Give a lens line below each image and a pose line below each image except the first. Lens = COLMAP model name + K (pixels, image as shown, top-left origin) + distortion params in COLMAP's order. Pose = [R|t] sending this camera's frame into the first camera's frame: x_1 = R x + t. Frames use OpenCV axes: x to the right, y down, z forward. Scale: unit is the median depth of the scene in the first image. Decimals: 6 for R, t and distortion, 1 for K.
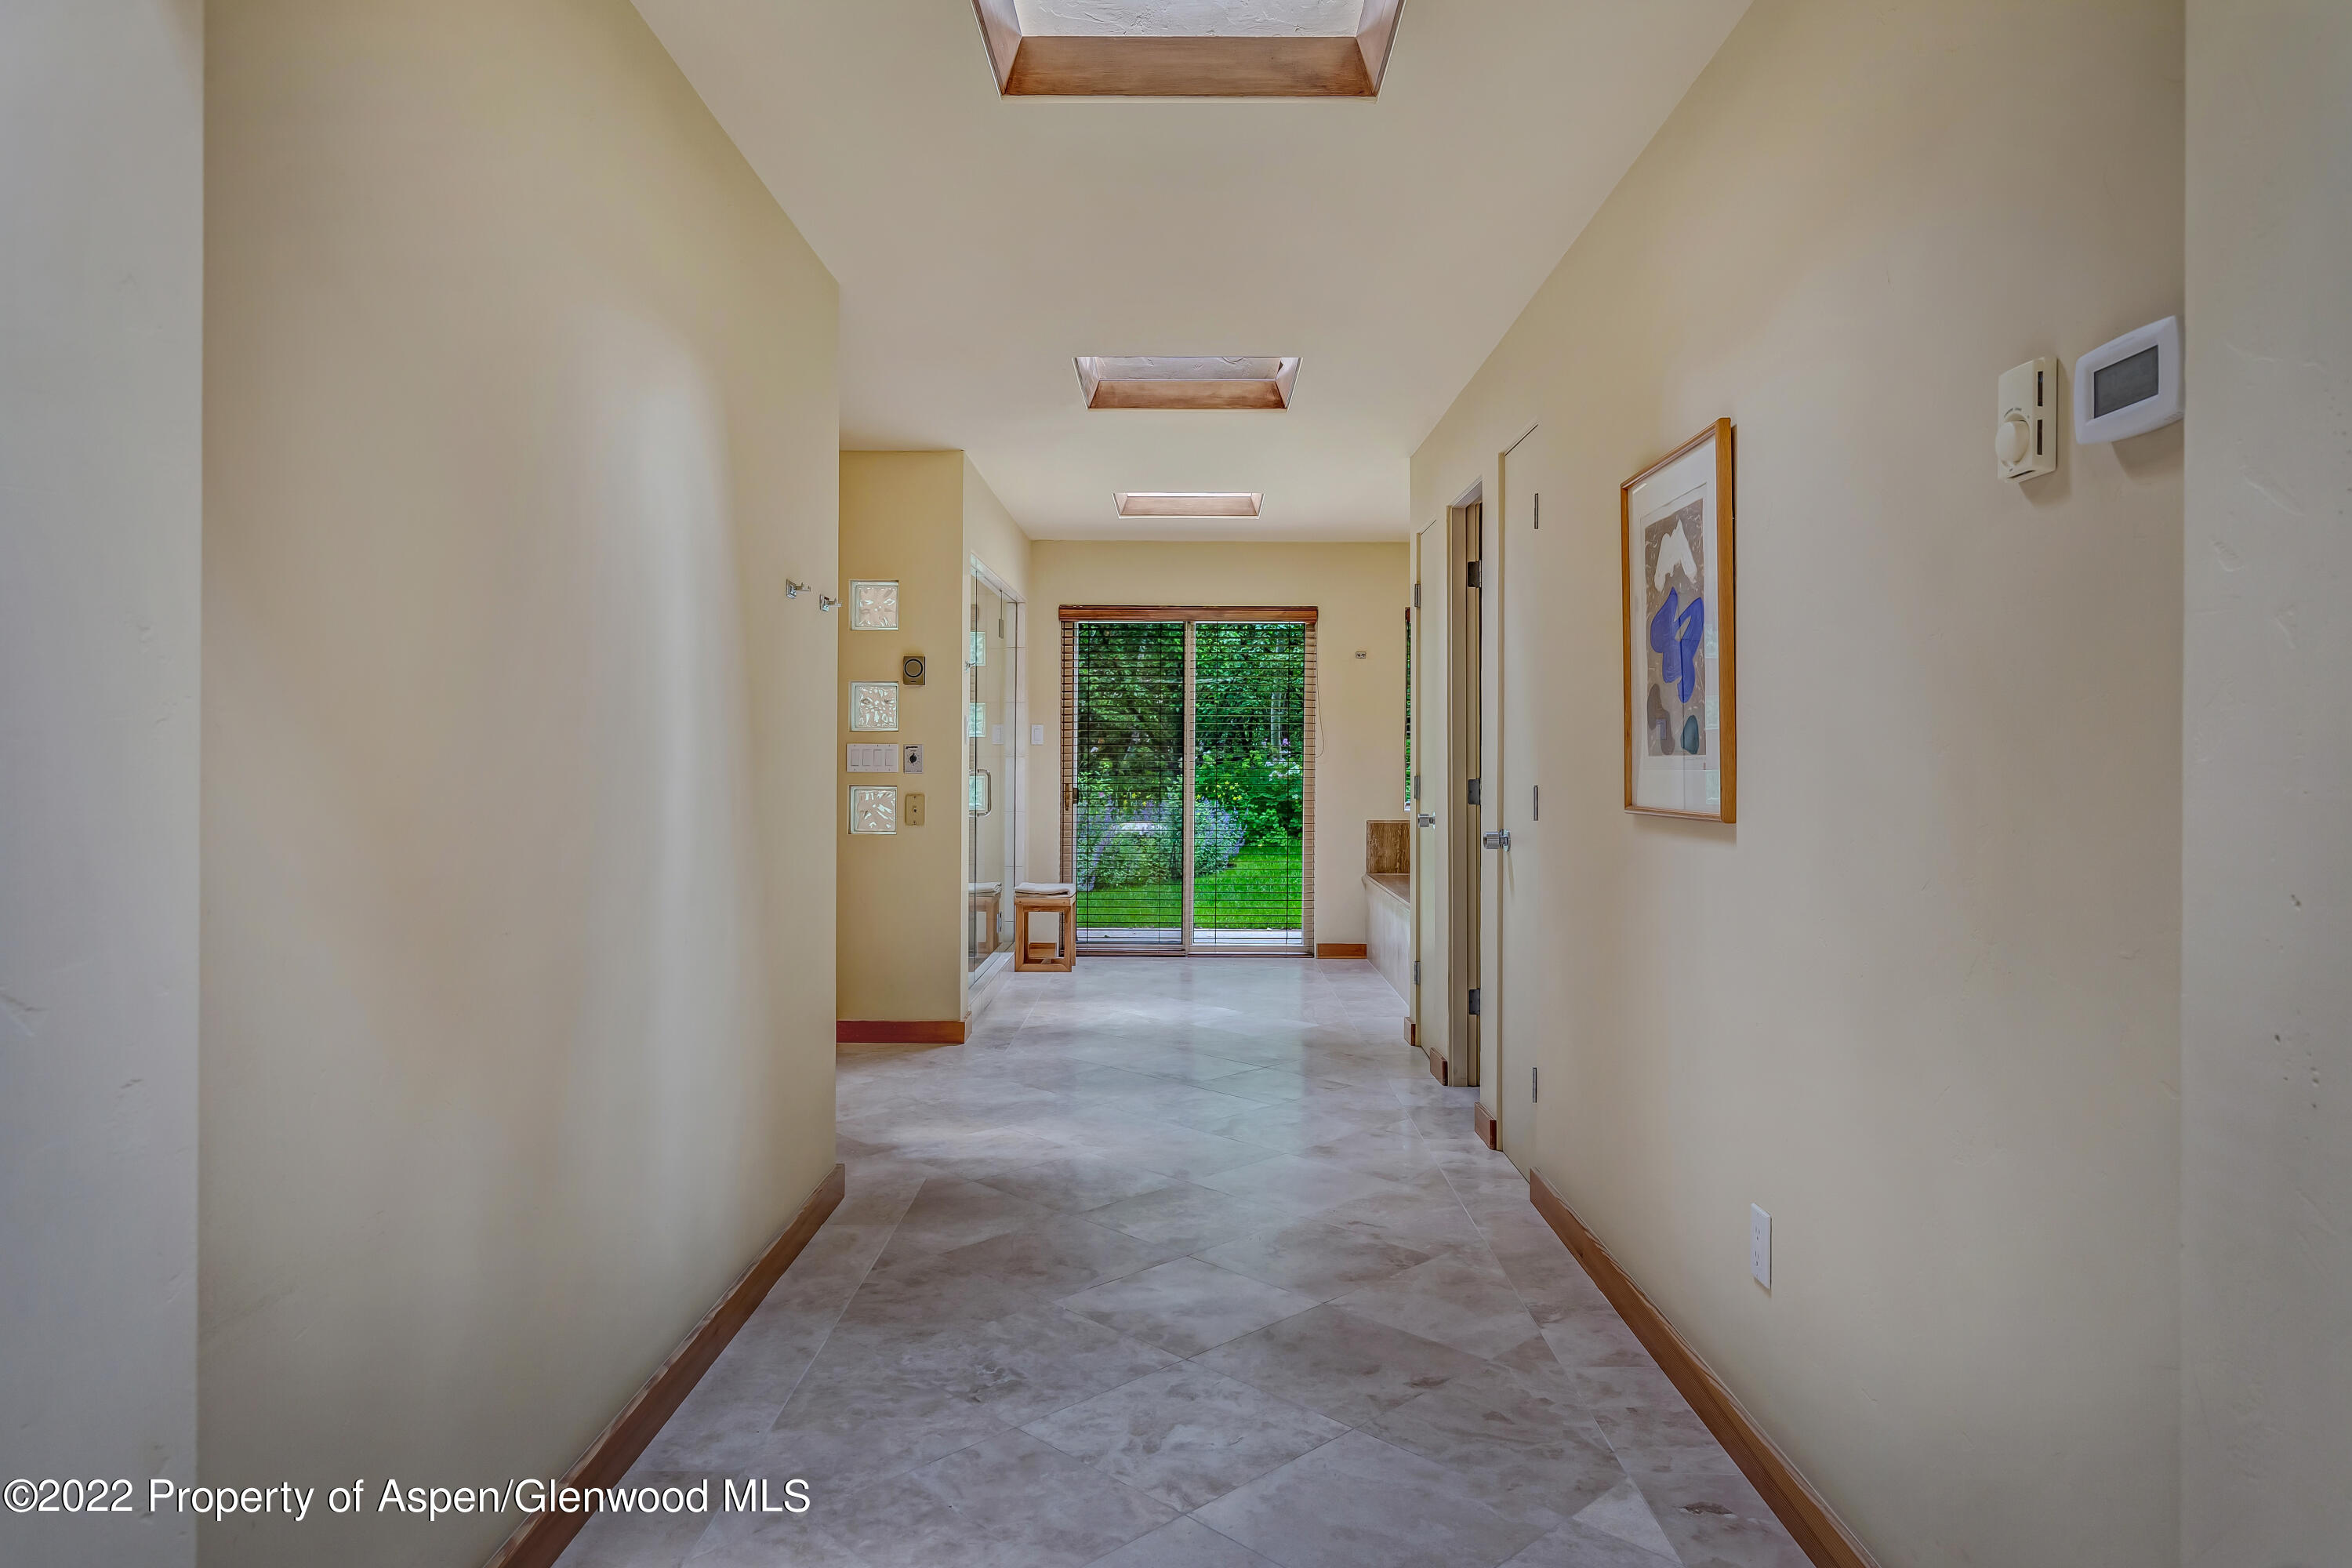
lens RADIAL K [[1485.0, 0, 1189.5], [0, 1485.0, 761.7], [0, 0, 1]] dist [-0.000867, -0.000006]
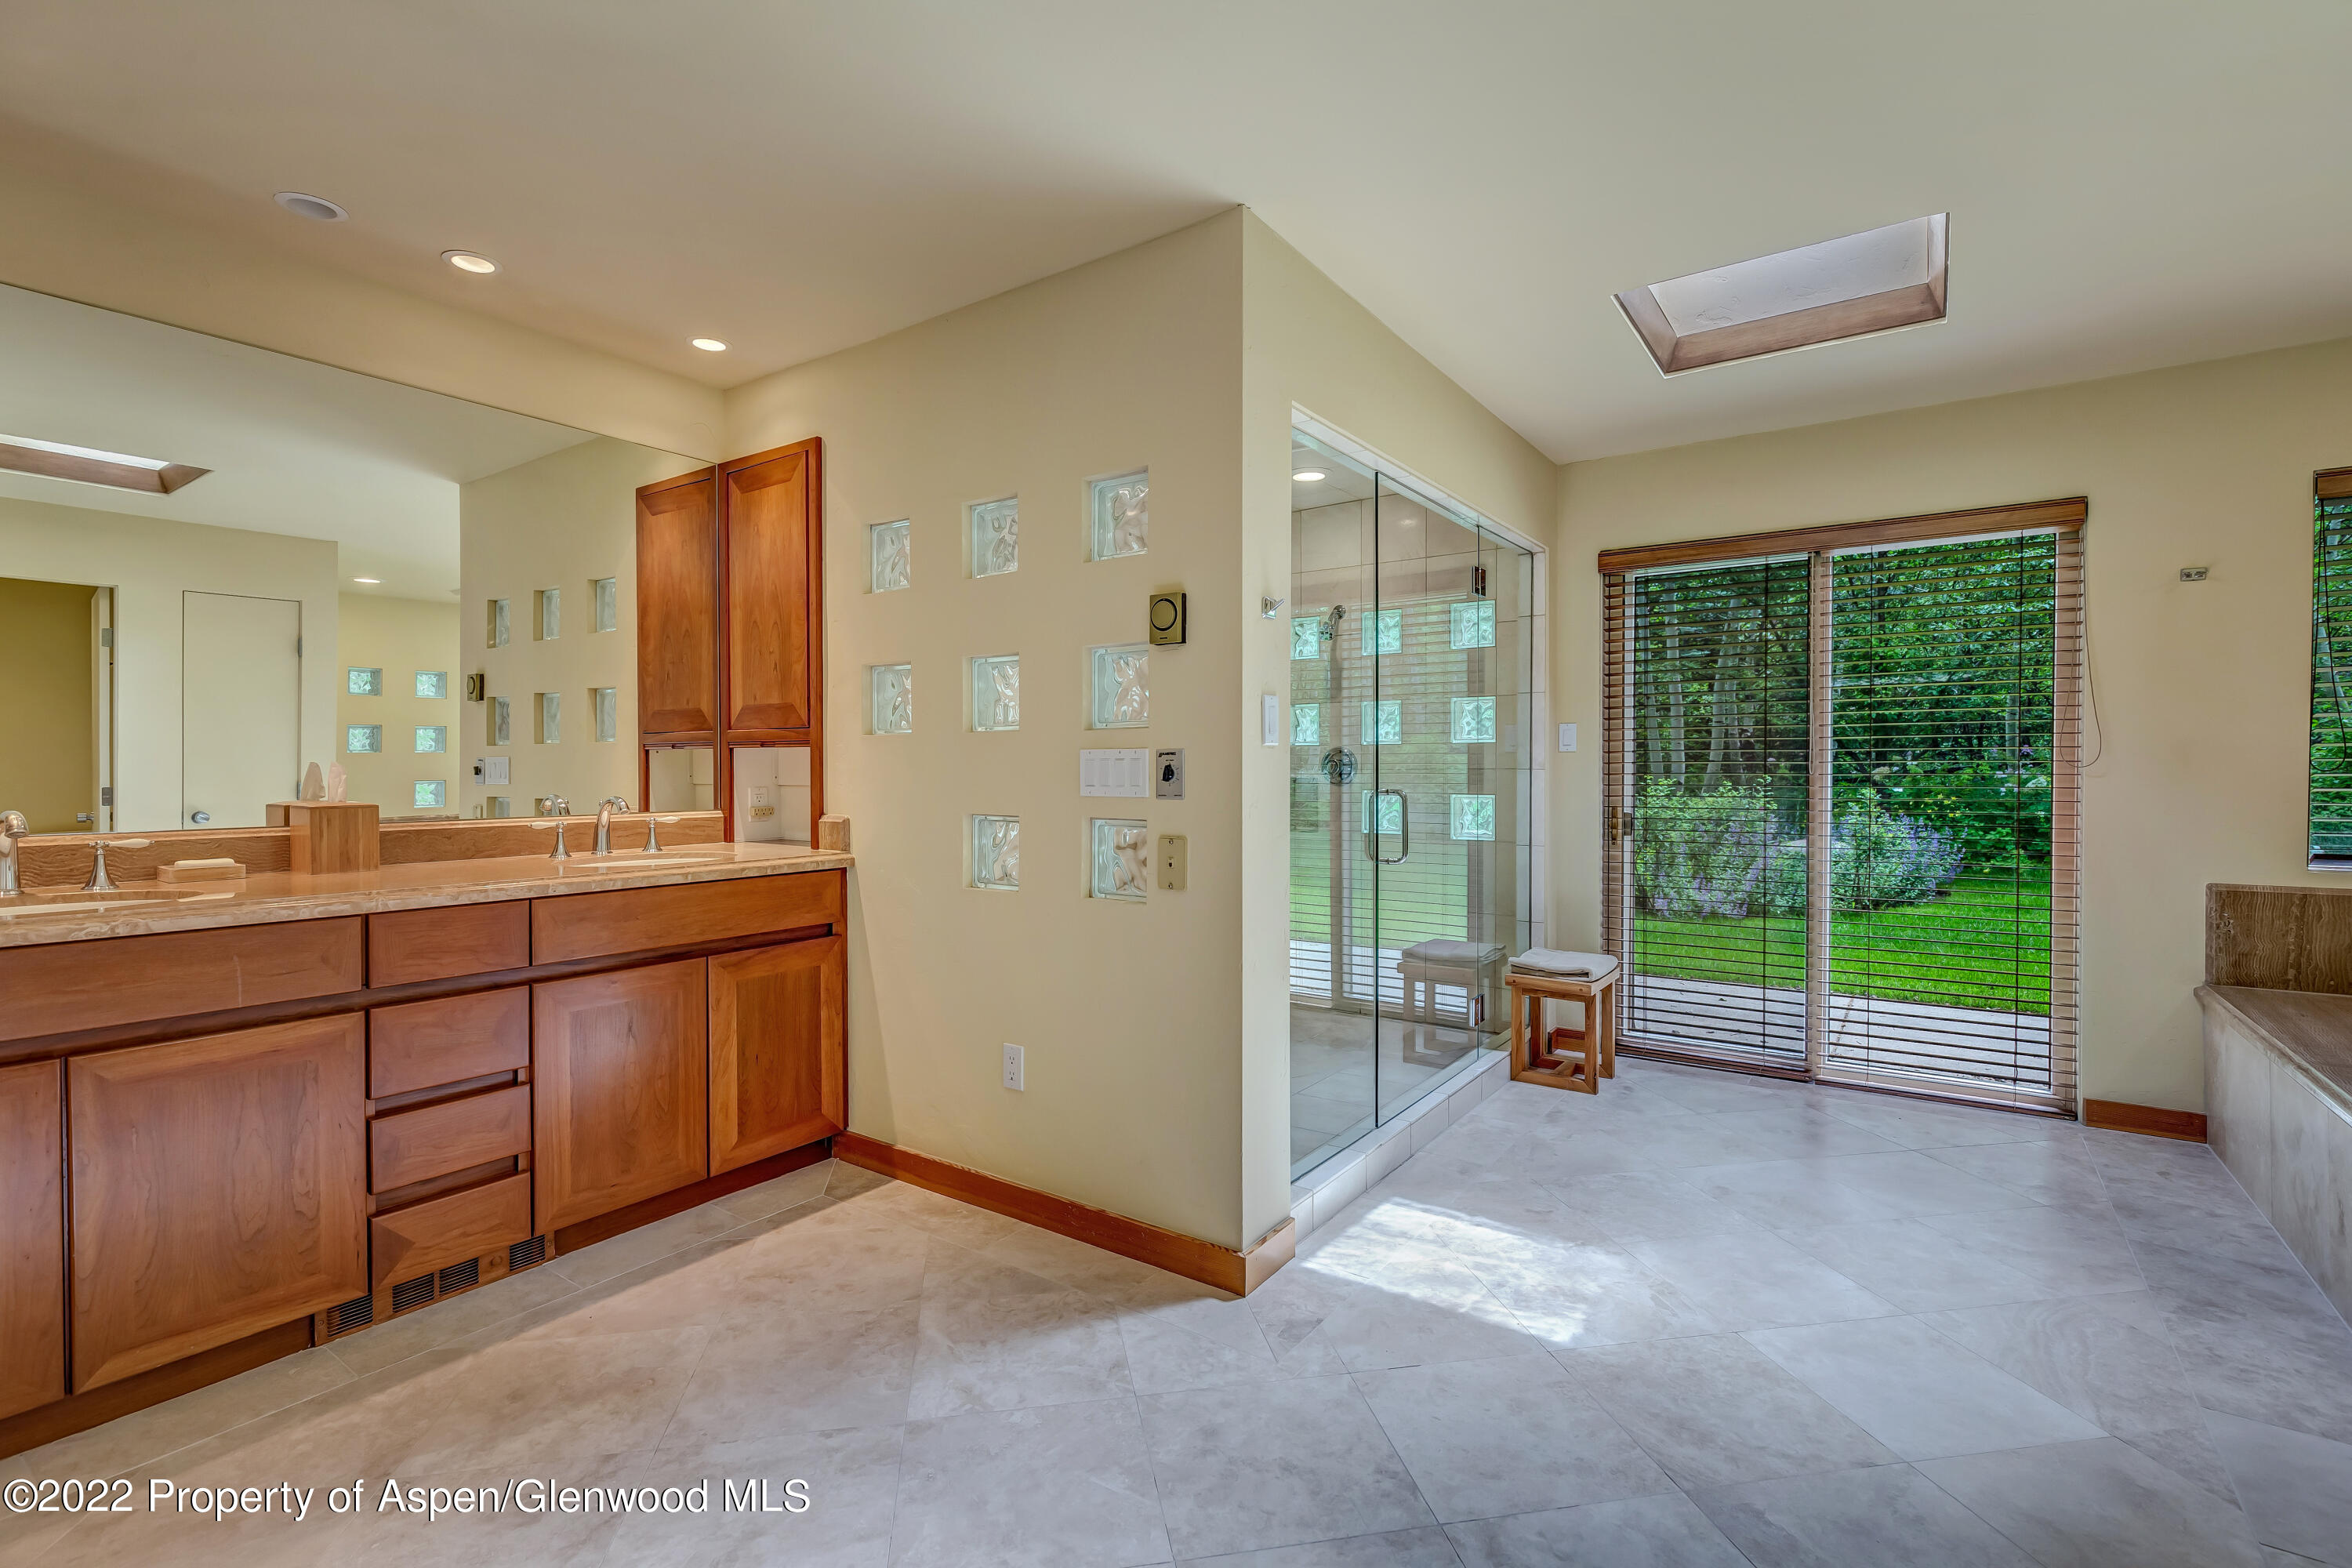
lens RADIAL K [[1062.8, 0, 1174.9], [0, 1062.8, 782.6], [0, 0, 1]] dist [0.006302, -0.000760]
pose [[0.818613, 0.001906, -0.574342, 0.036135], [0.003326, 0.999962, 0.008058, -0.001341], [0.574335, -0.008507, 0.818576, 0.472345]]
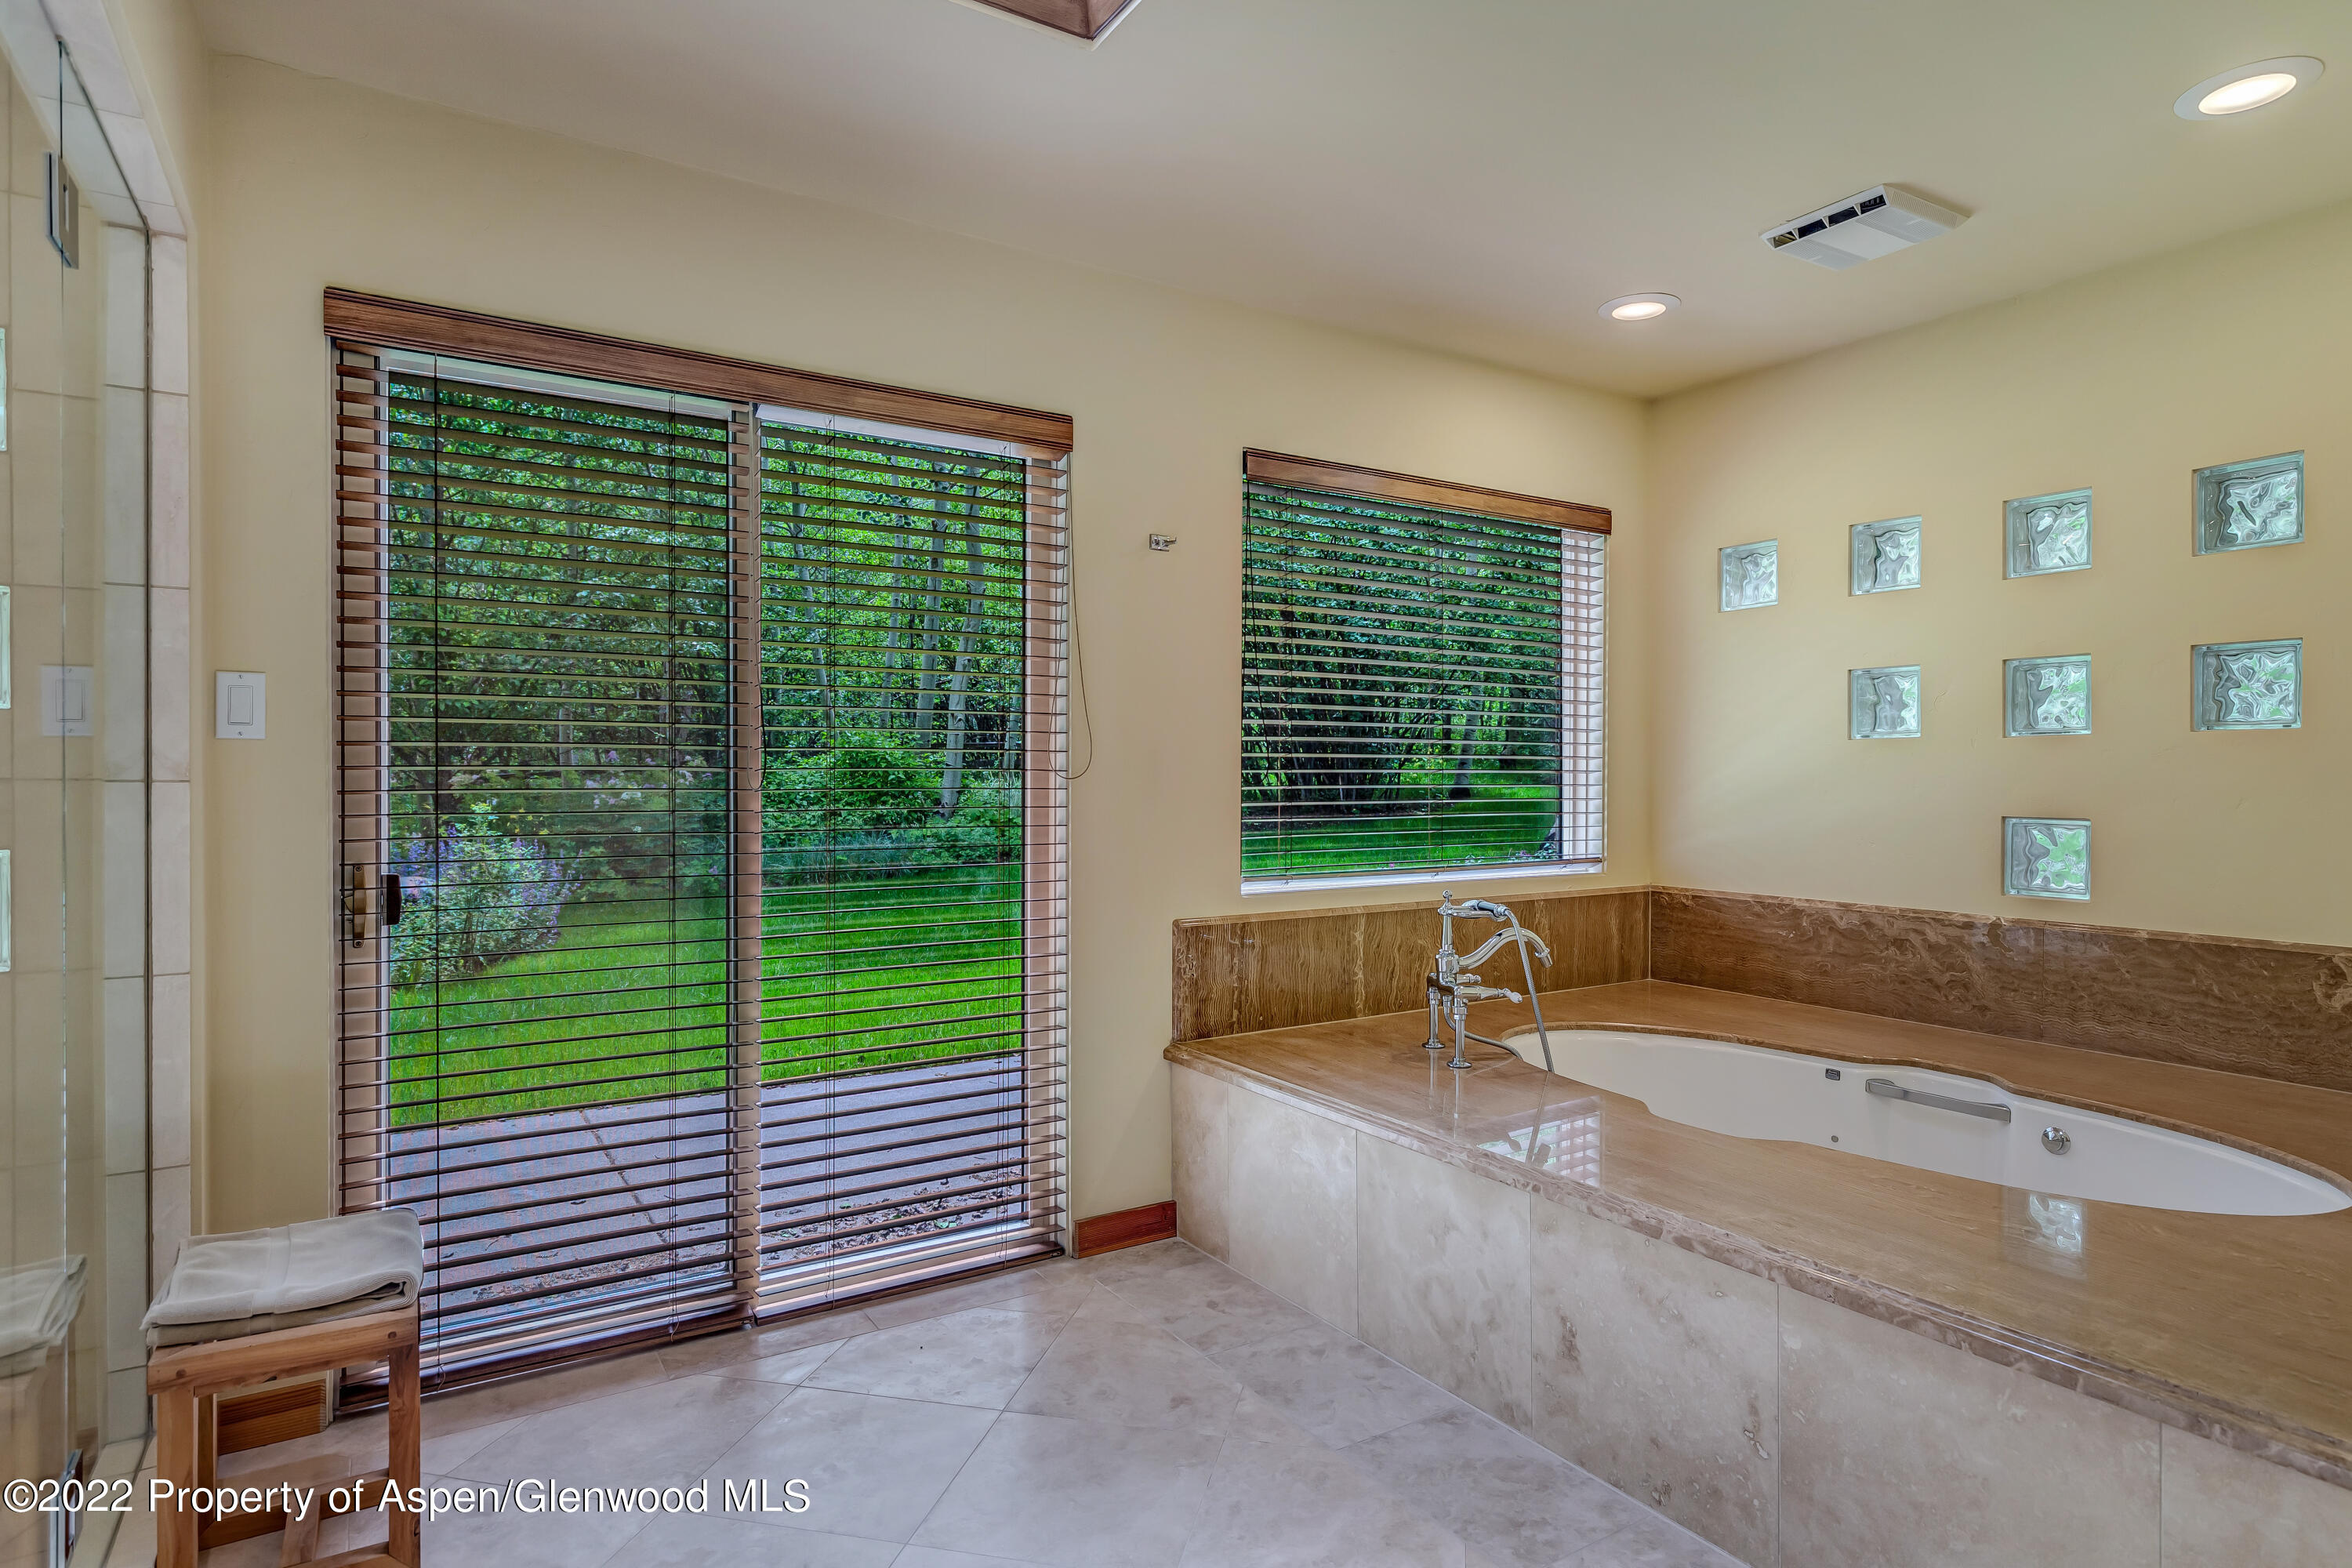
lens RADIAL K [[1272.5, 0, 1180.1], [0, 1272.5, 780.2], [0, 0, 1]] dist [-0.001734, 0.000594]
pose [[0.843765, -0.004700, 0.536693, -0.079810], [0.003654, 0.999989, 0.003013, -0.003230], [-0.536701, -0.000581, 0.843772, 0.679303]]
